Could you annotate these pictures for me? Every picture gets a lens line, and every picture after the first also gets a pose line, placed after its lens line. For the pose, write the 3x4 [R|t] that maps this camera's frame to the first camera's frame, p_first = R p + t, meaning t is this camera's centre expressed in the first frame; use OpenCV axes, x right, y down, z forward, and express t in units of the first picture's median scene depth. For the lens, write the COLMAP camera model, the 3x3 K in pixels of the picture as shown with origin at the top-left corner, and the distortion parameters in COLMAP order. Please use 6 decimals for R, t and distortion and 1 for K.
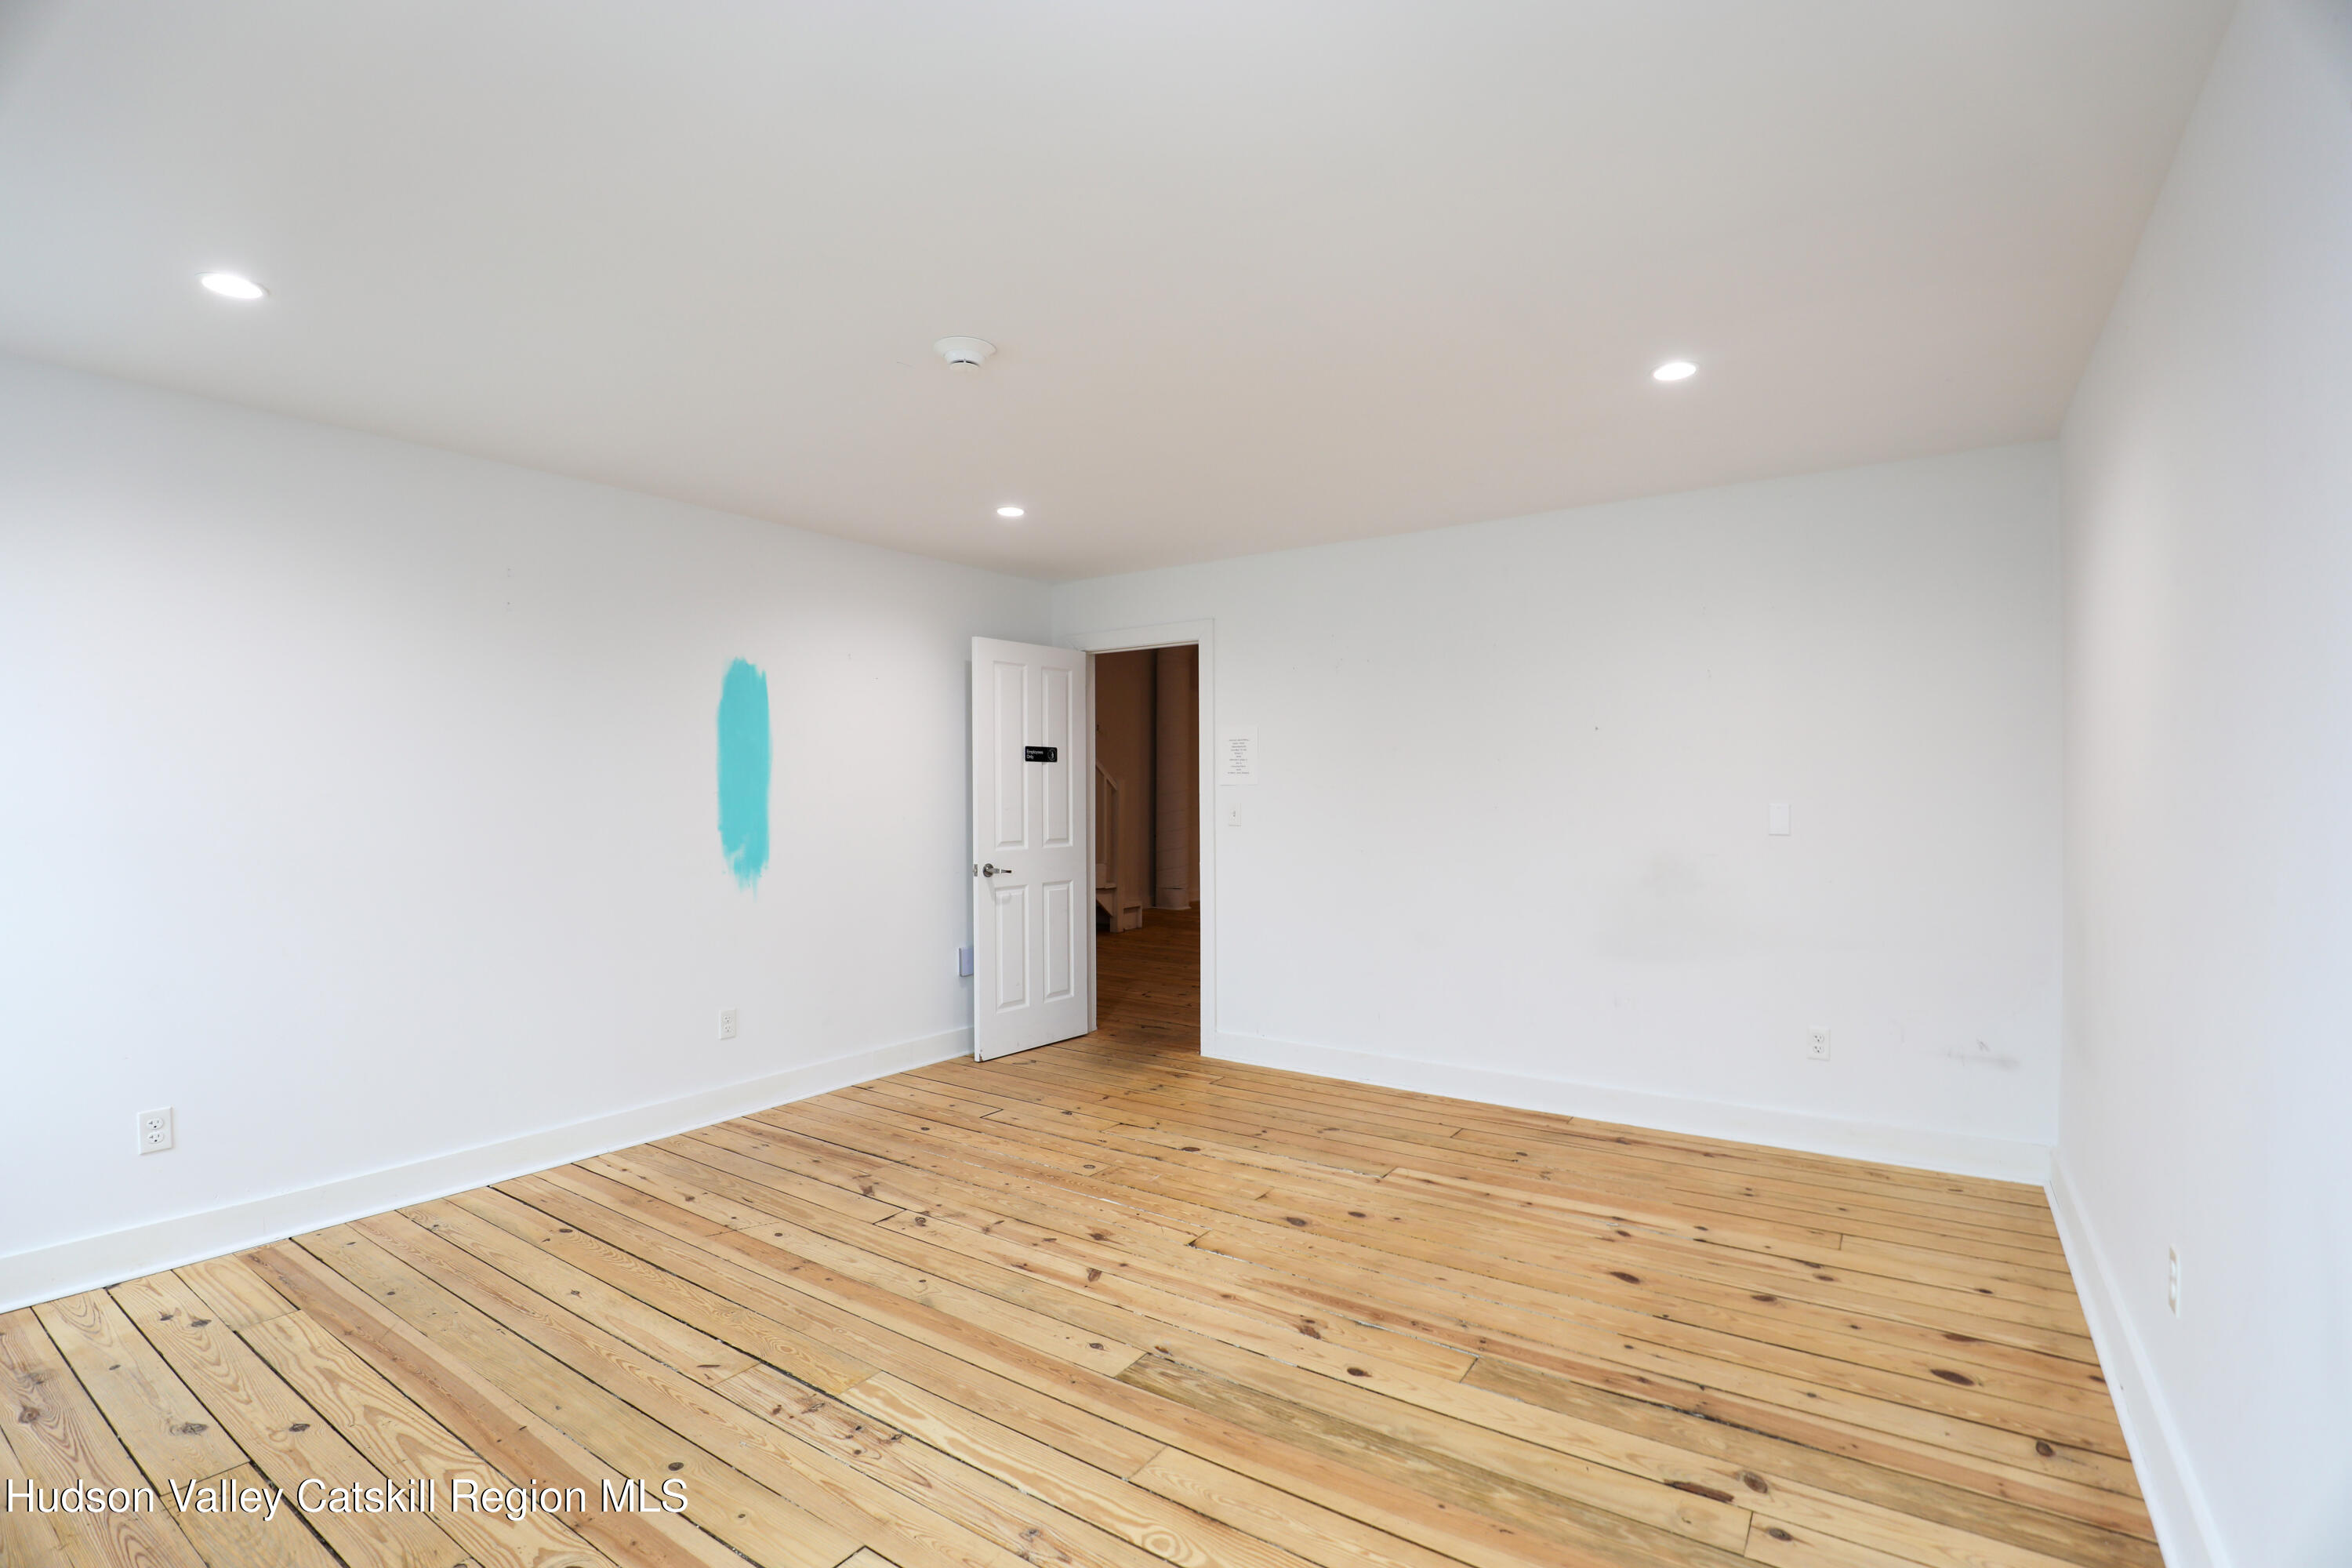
lens RADIAL K [[1076.1, 0, 1164.7], [0, 1076.1, 791.4], [0, 0, 1]] dist [-0.035951, 0.007497]
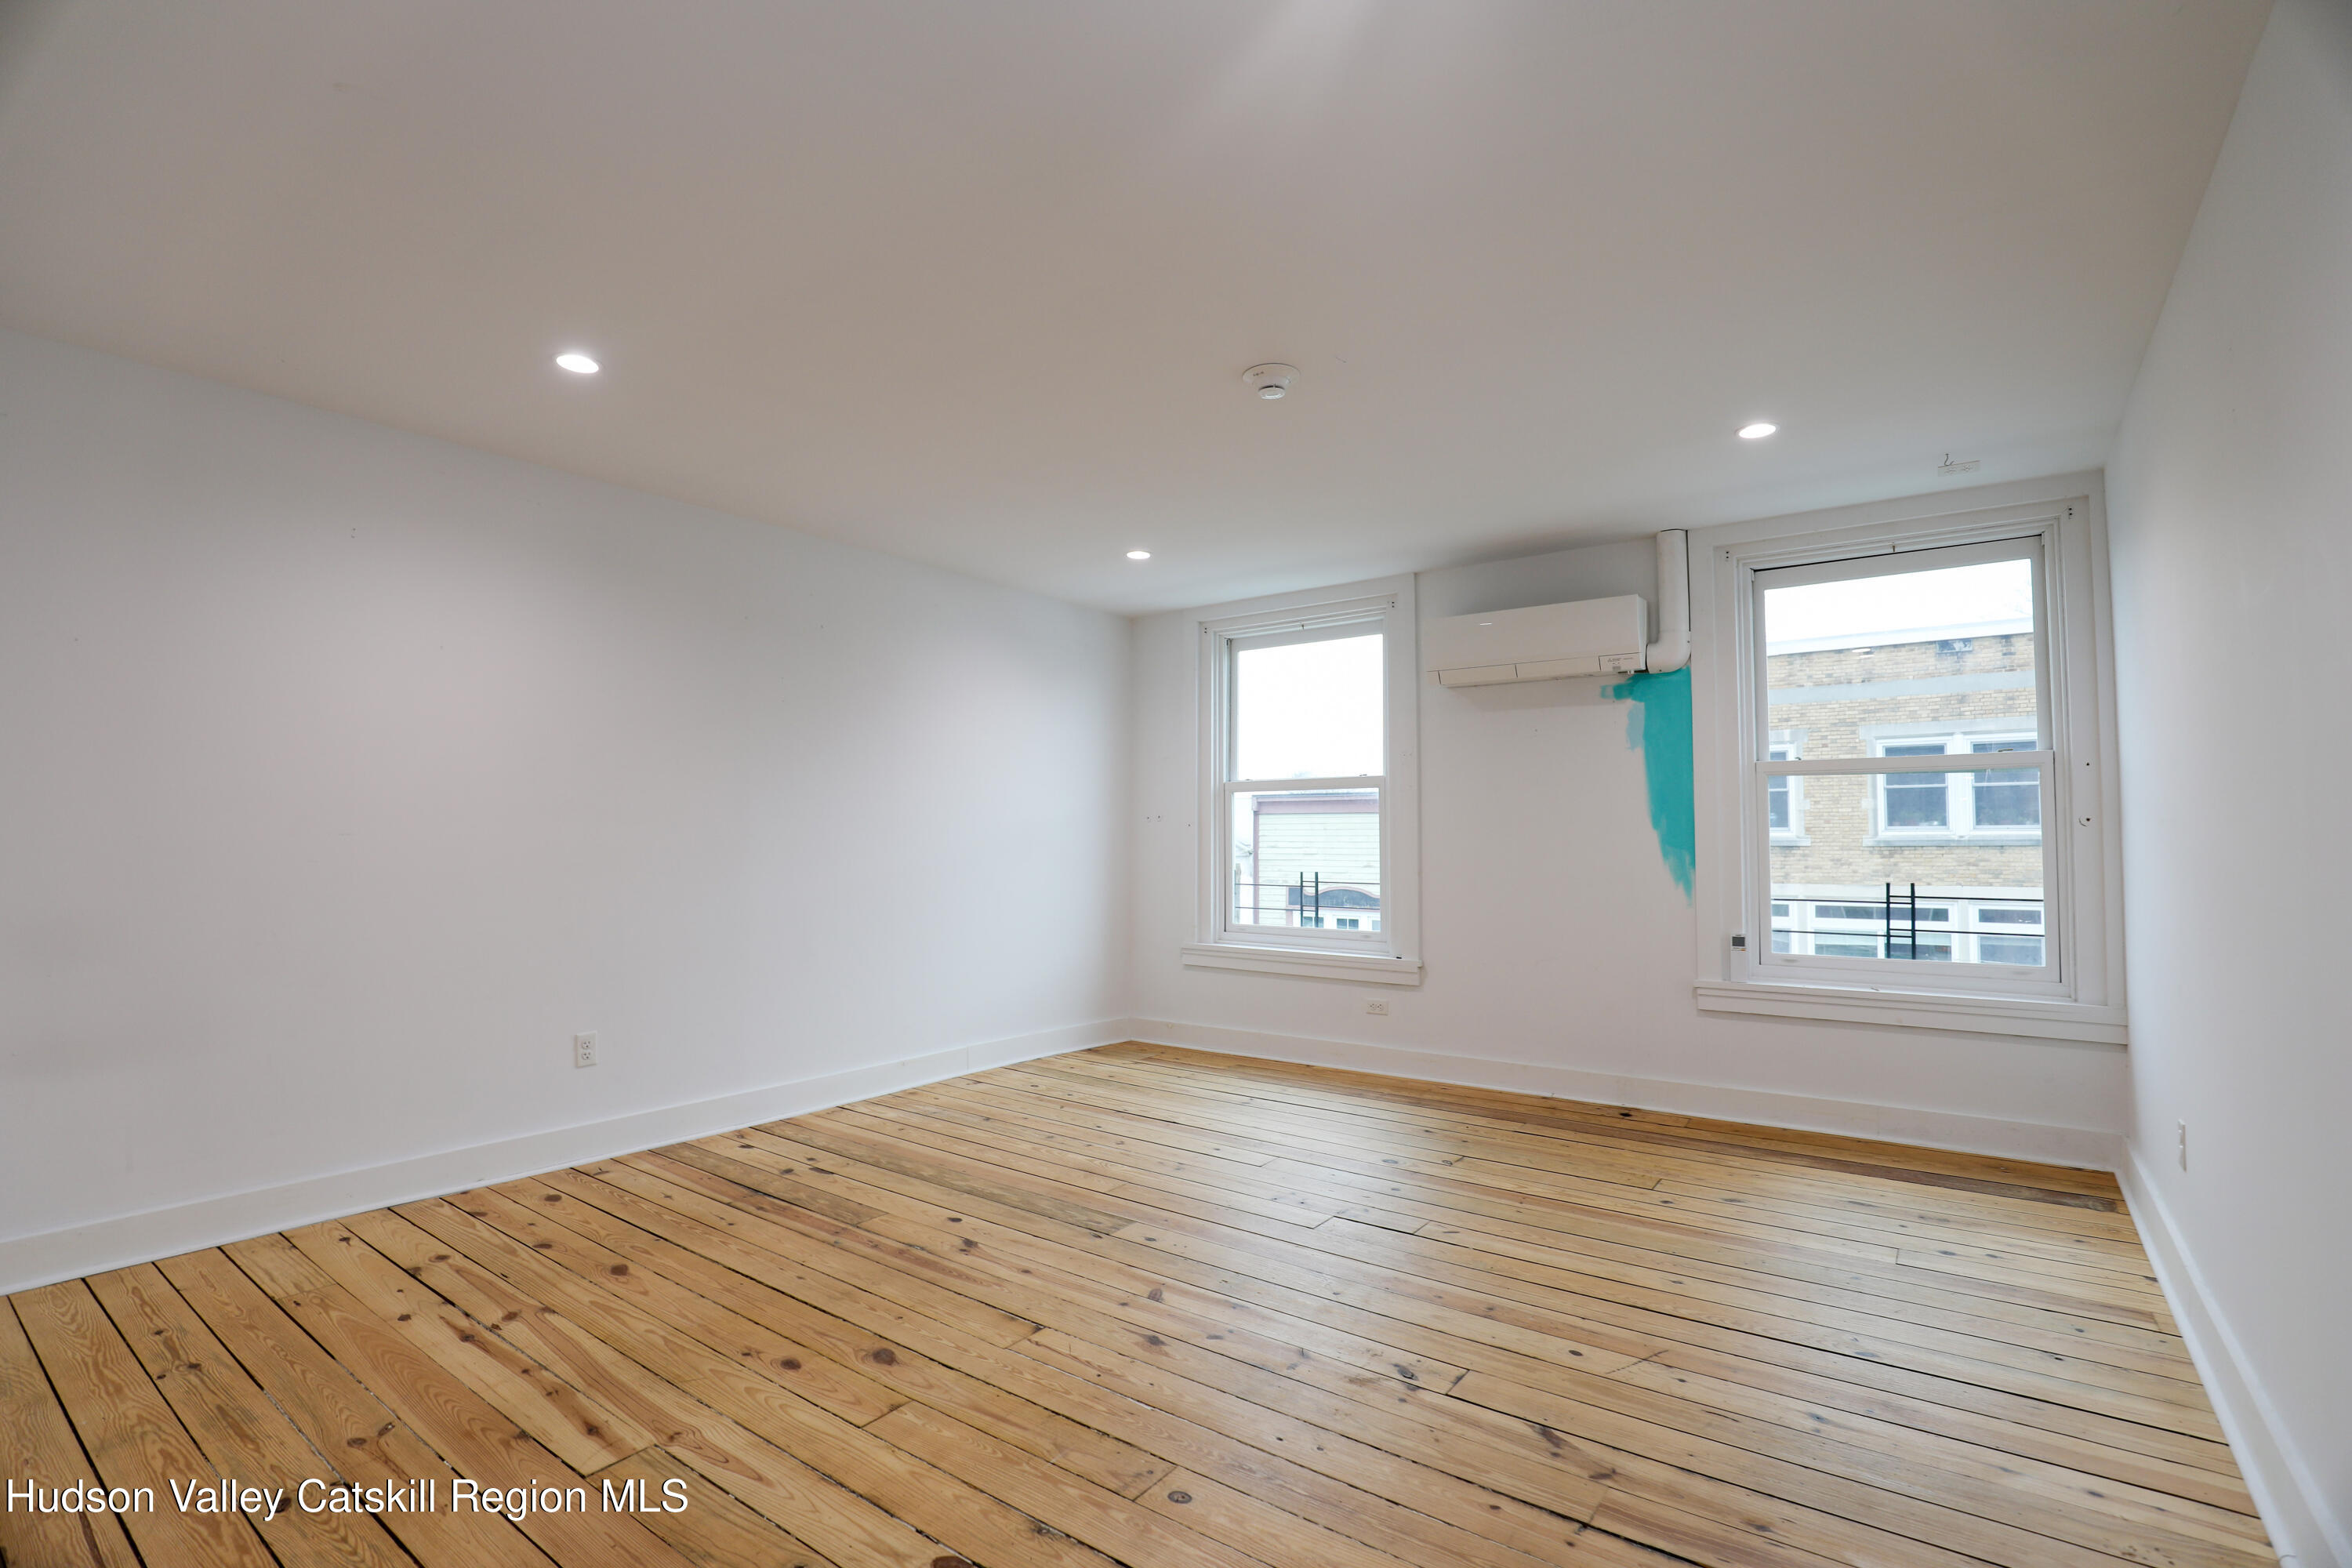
lens RADIAL K [[1076.1, 0, 1164.7], [0, 1076.1, 791.4], [0, 0, 1]] dist [-0.035951, 0.007497]
pose [[-0.999600, 0.003248, 0.028103, -0.103510], [0.002028, 0.999060, -0.043309, 0.054556], [-0.028217, -0.043235, -0.998666, 1.993387]]
